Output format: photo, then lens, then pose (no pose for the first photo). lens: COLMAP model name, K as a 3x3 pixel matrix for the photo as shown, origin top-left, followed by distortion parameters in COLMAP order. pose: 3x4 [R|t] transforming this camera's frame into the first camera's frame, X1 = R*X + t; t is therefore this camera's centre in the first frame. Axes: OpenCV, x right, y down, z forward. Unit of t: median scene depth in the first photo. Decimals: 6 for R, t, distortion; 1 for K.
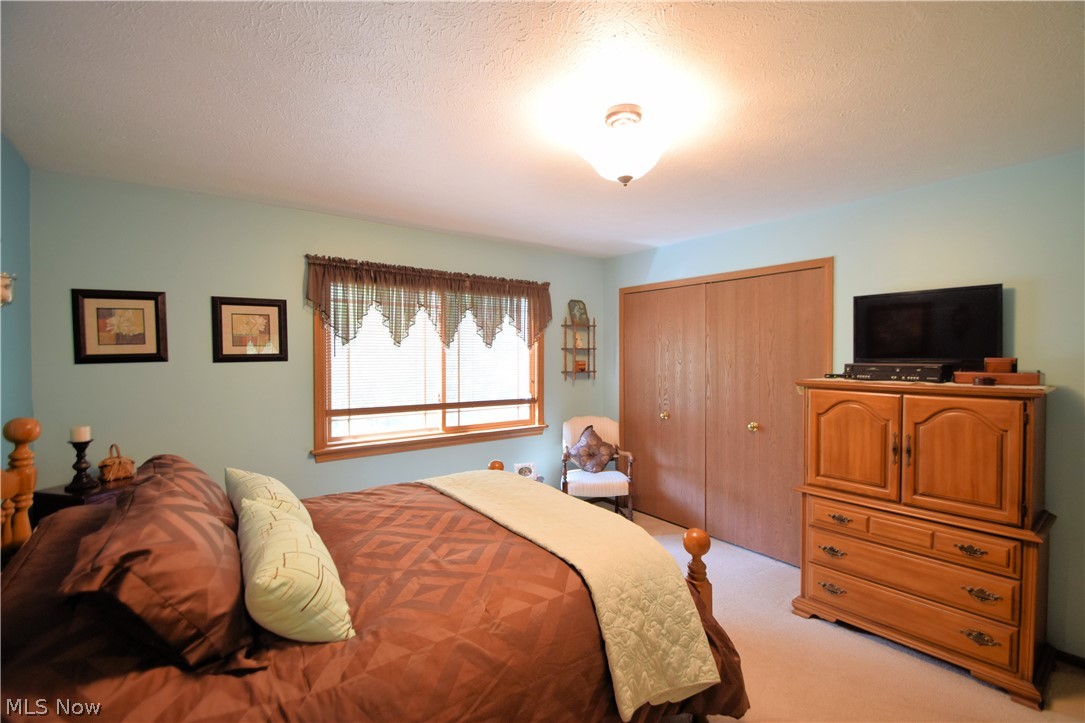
lens RADIAL K [[489.2, 0, 542.7], [0, 489.2, 352.1], [0, 0, 1]] dist [0.016803, -0.011823]
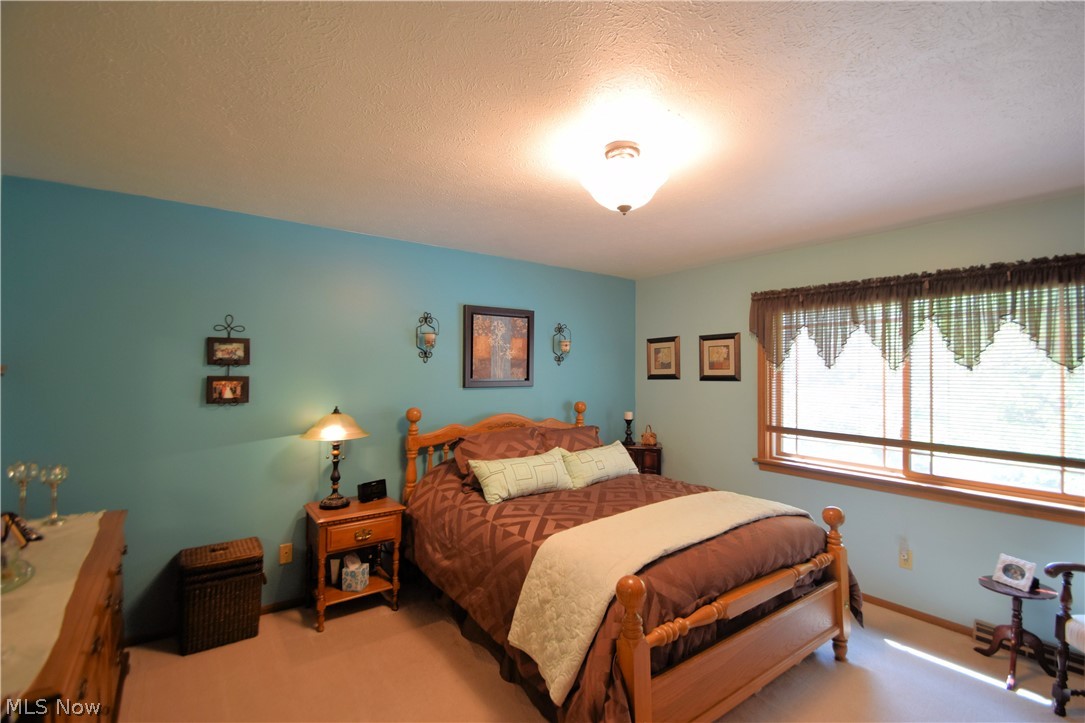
lens RADIAL K [[476.8, 0, 545.1], [0, 476.8, 360.9], [0, 0, 1]] dist [0.000599, -0.010664]
pose [[0.005616, -0.026613, -0.999630, 0.678806], [-0.013984, 0.999546, -0.026689, 0.005763], [0.999886, 0.014129, 0.005241, 0.491517]]
